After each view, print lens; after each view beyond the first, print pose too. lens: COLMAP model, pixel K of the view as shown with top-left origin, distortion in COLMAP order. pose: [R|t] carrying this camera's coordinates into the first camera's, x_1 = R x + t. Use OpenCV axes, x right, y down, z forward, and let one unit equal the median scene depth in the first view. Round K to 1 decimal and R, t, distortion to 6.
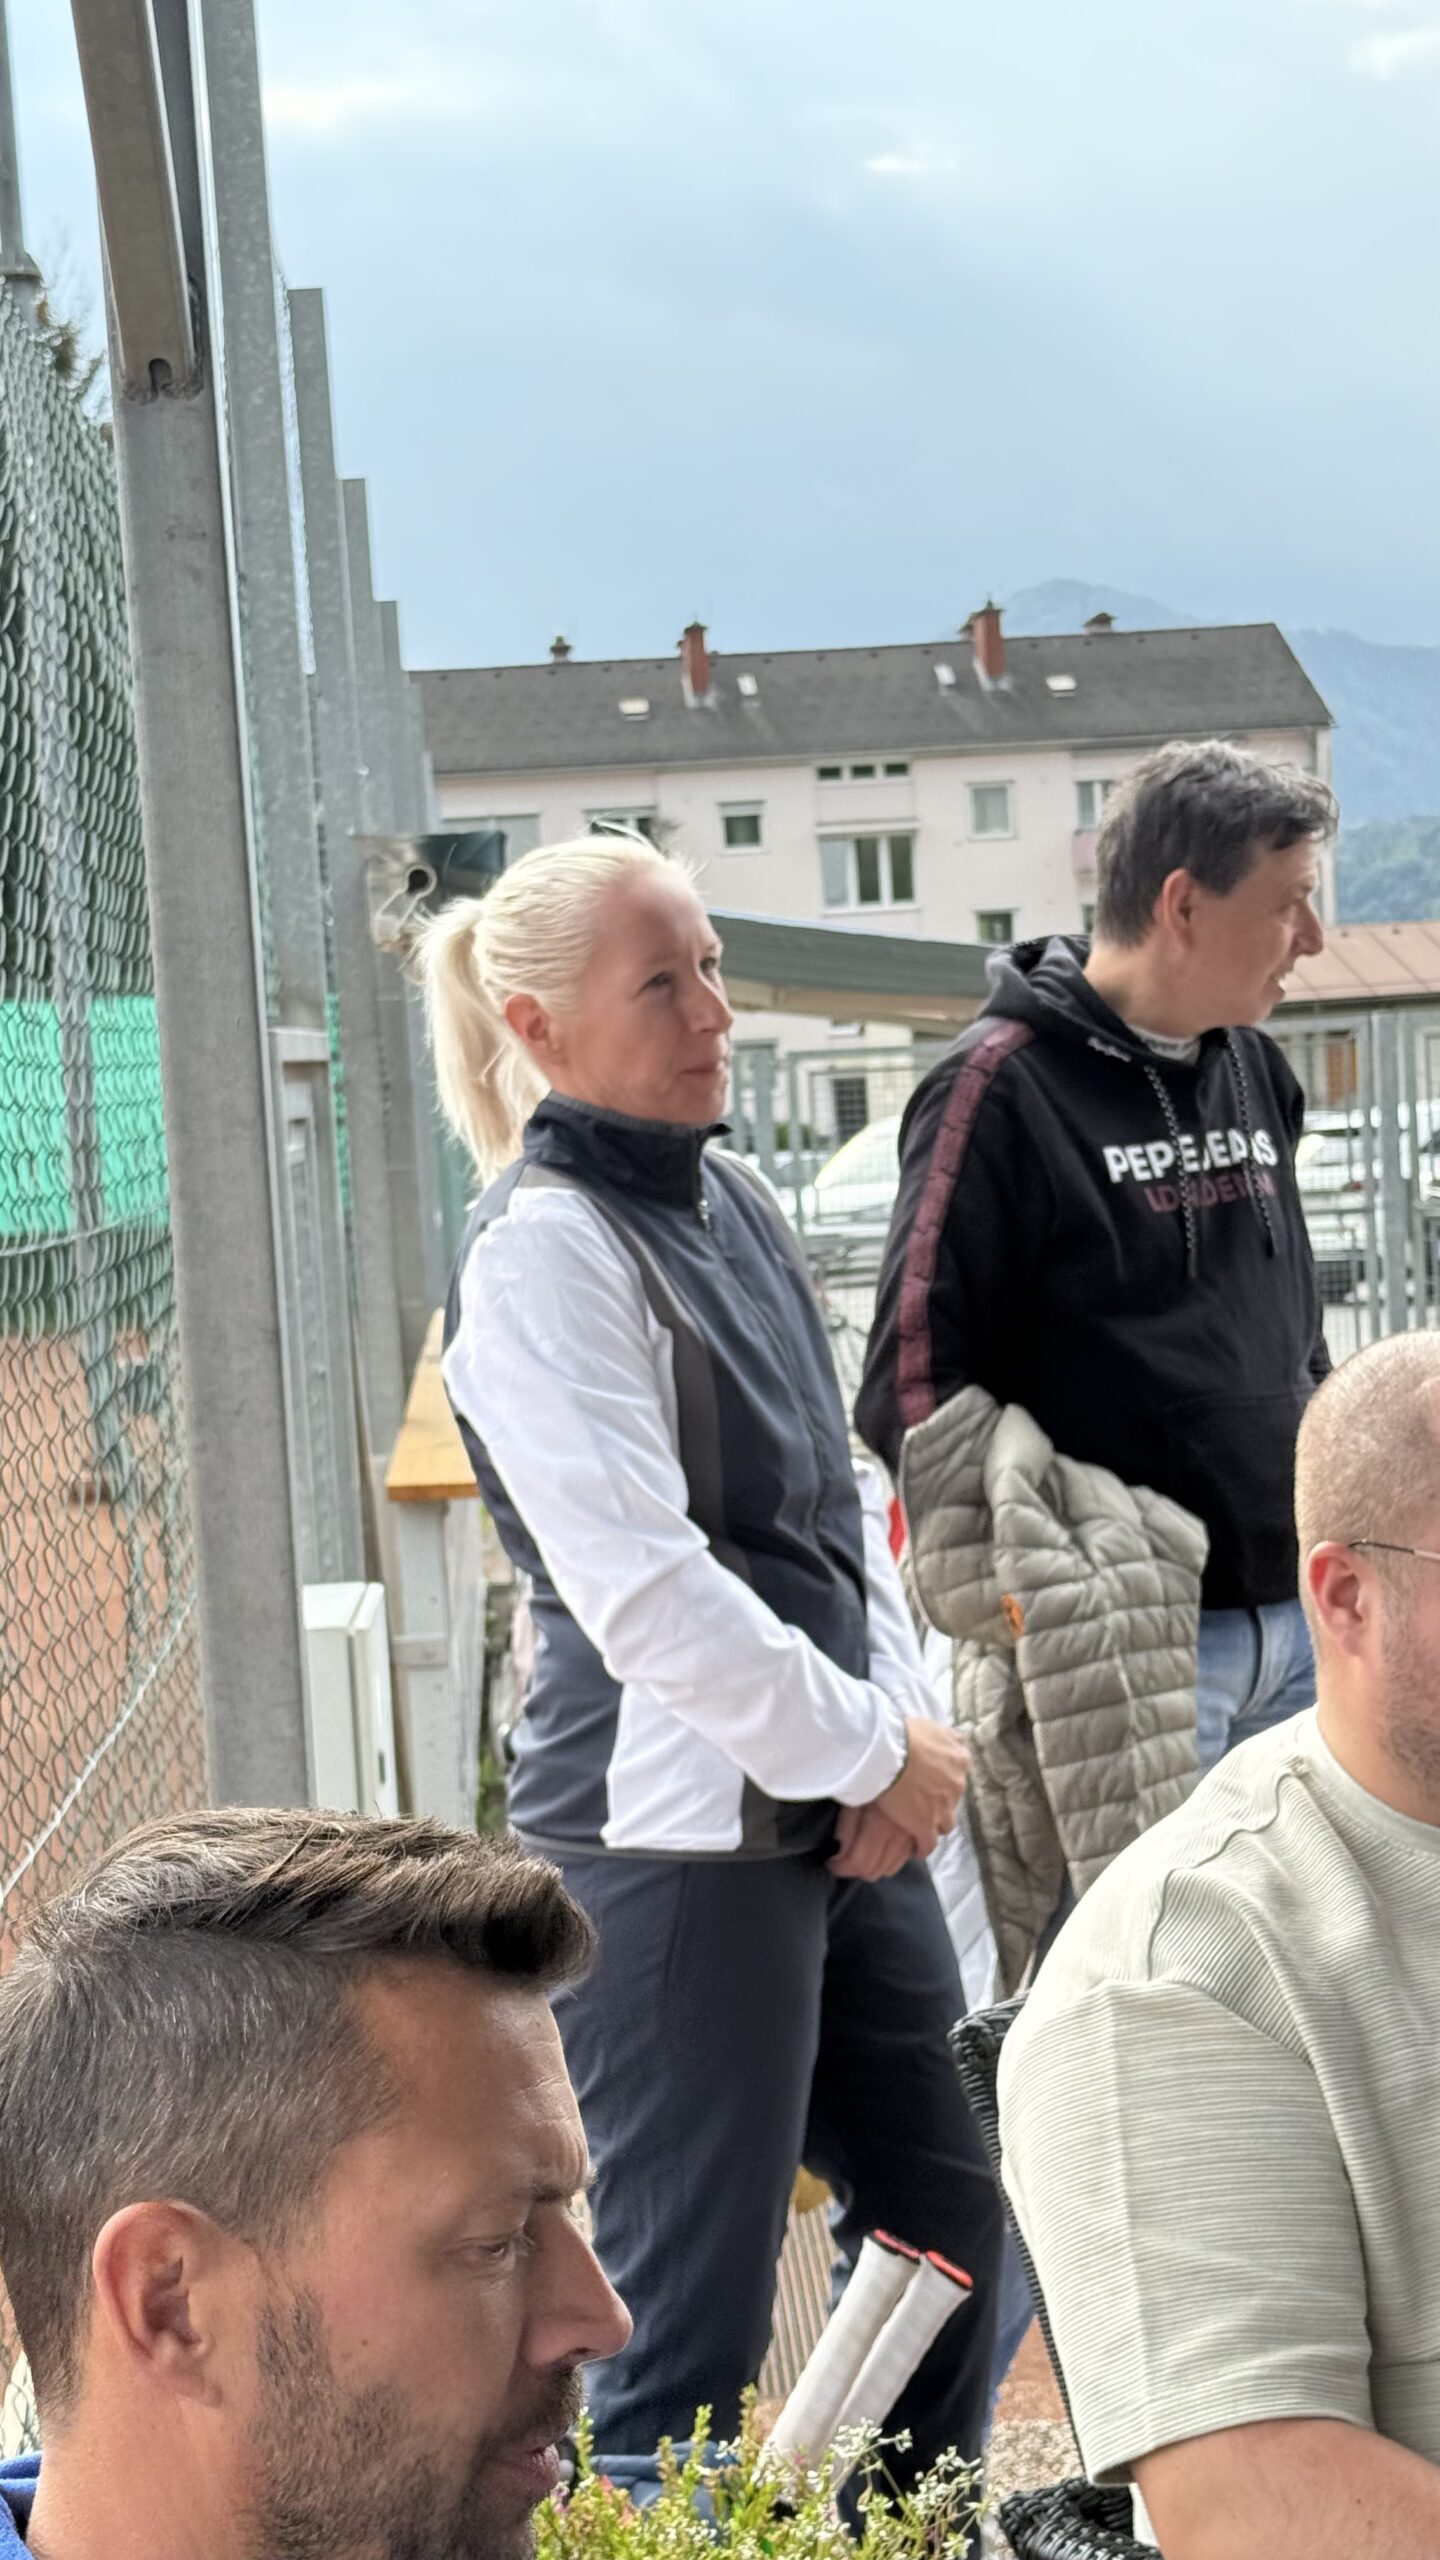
lens RADIAL K [[4210.9, 0, 719.6], [0, 4210.9, 1277.6], [0, 0, 1]] dist [-0.042231, 0.000000]
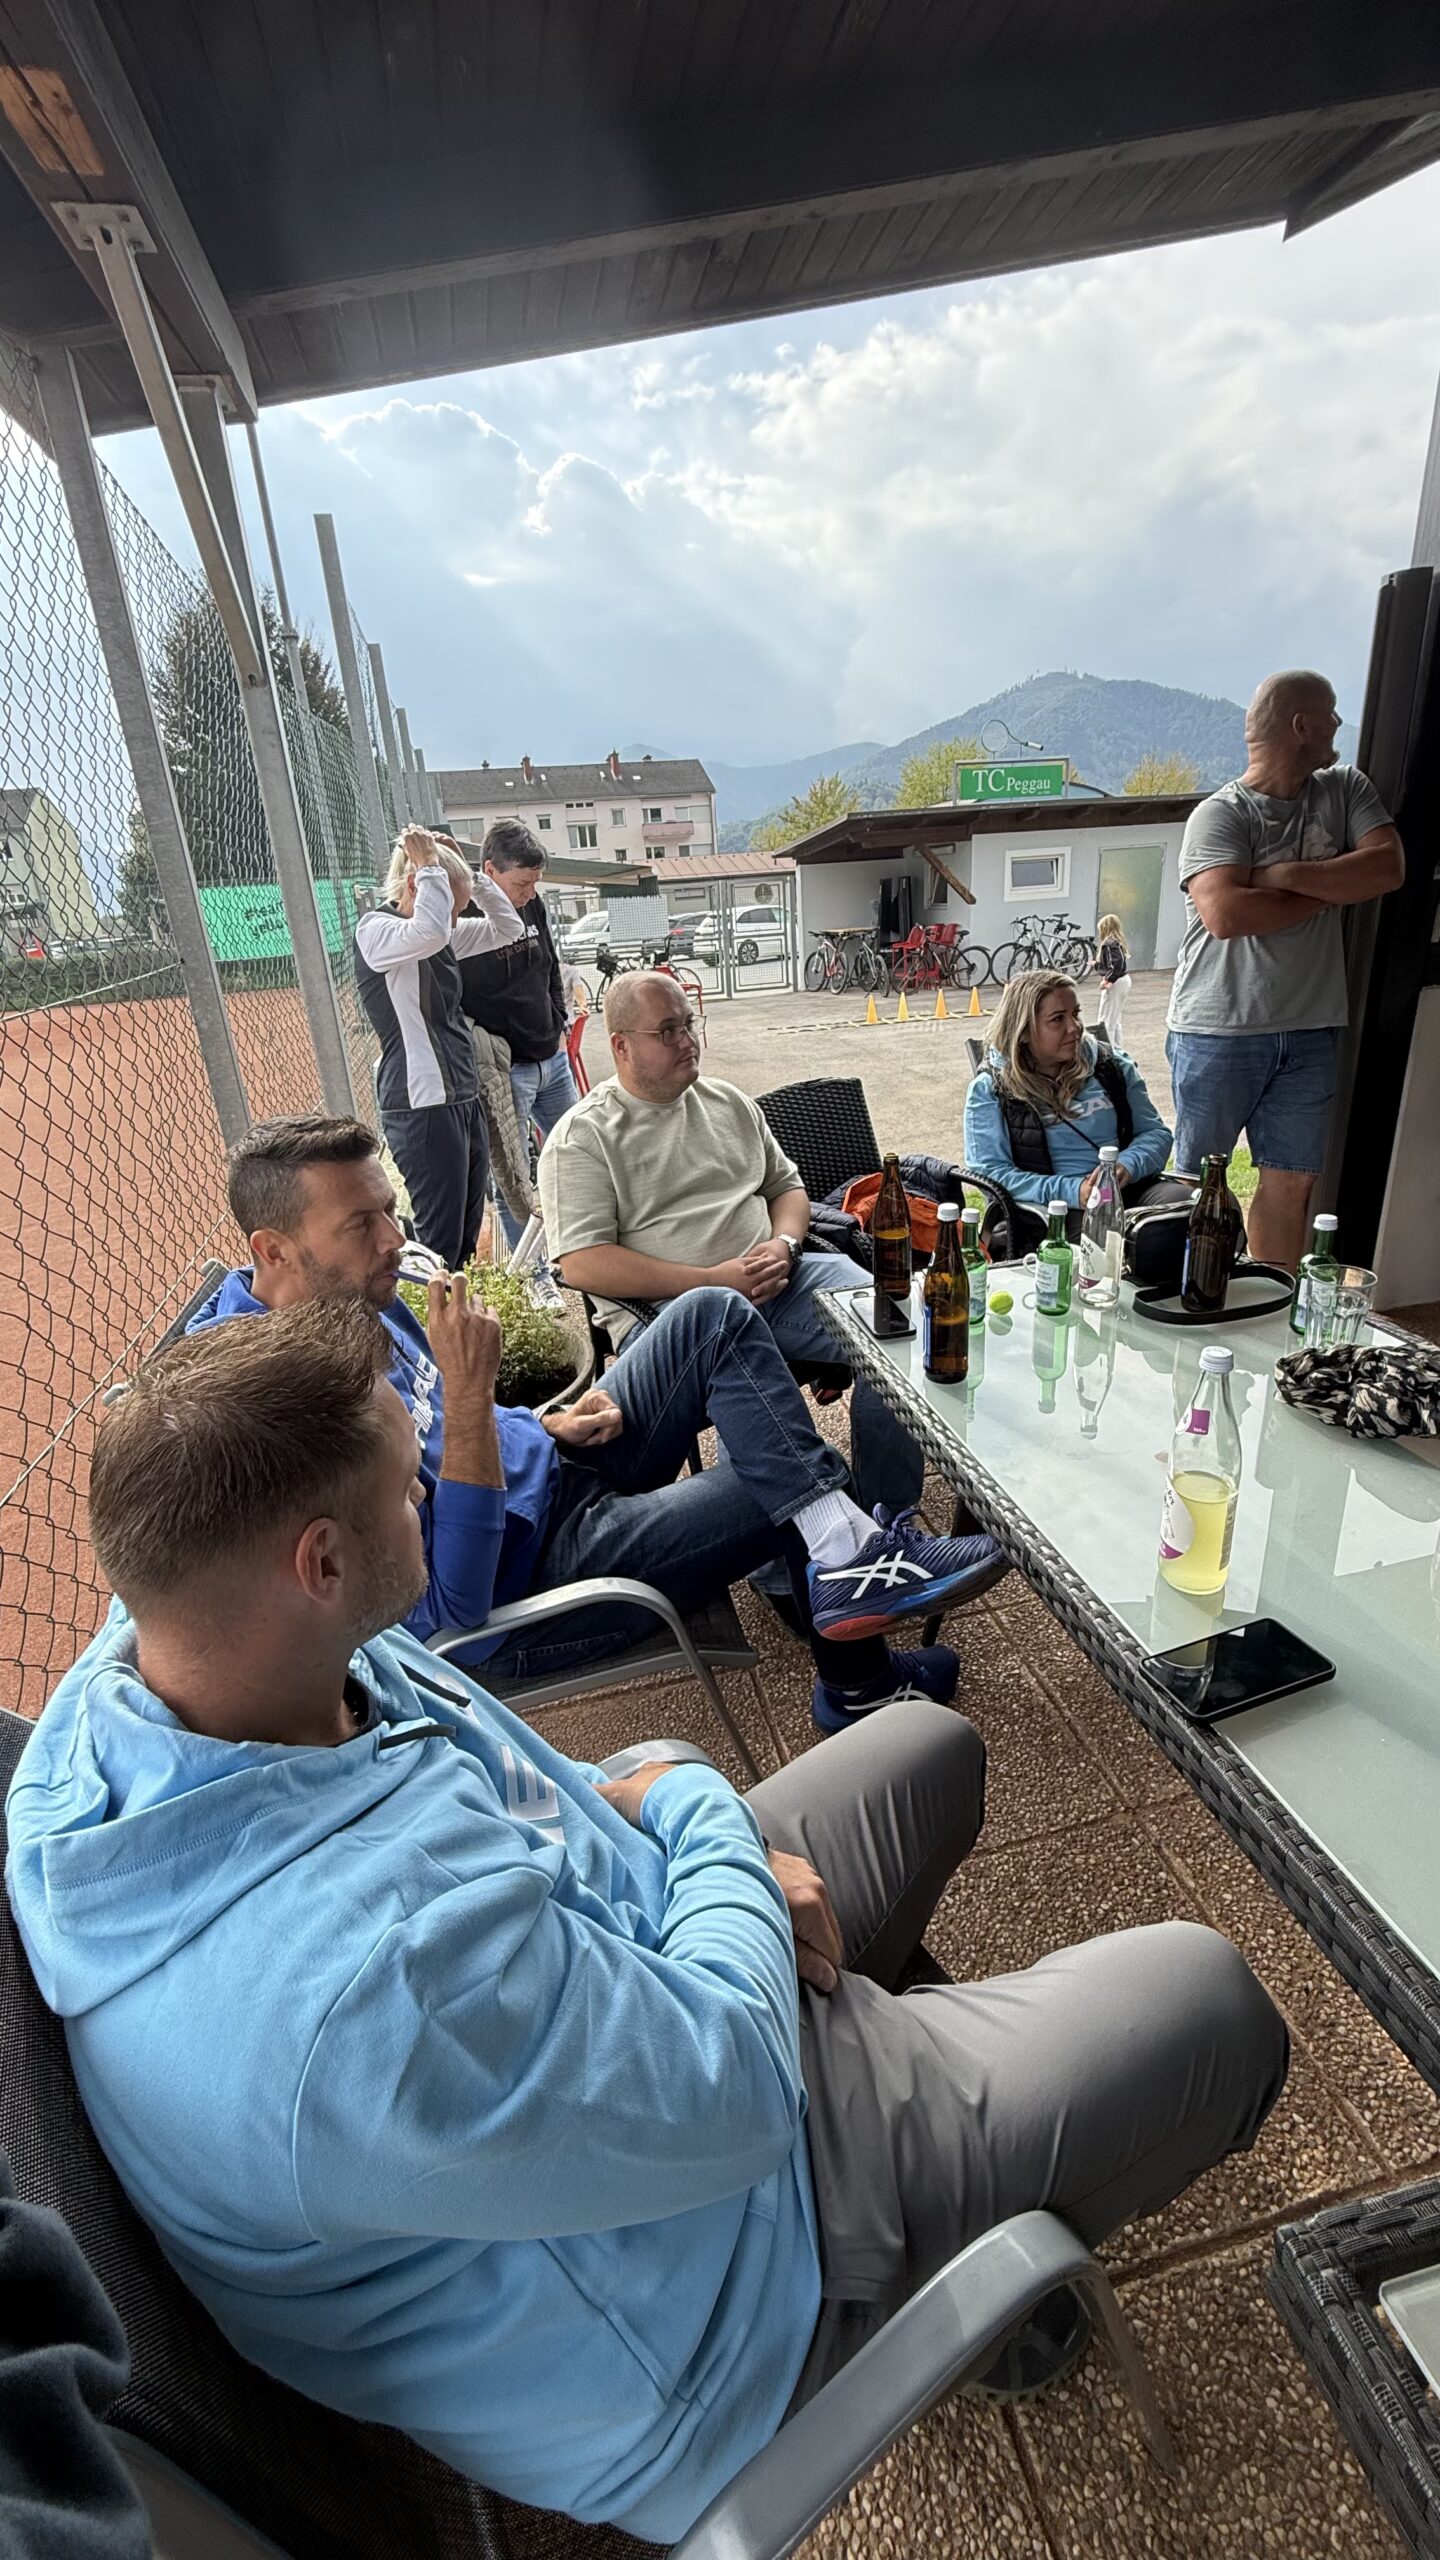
lens RADIAL K [[1009.3, 0, 728.0], [0, 1009.3, 1275.4], [0, 0, 1]] dist [-0.002593, -0.000267]
pose [[0.942036, -0.138144, 0.305754, -0.154730], [0.041456, 0.952244, 0.302511, 0.001296], [-0.332942, -0.272301, 0.902775, 0.107483]]
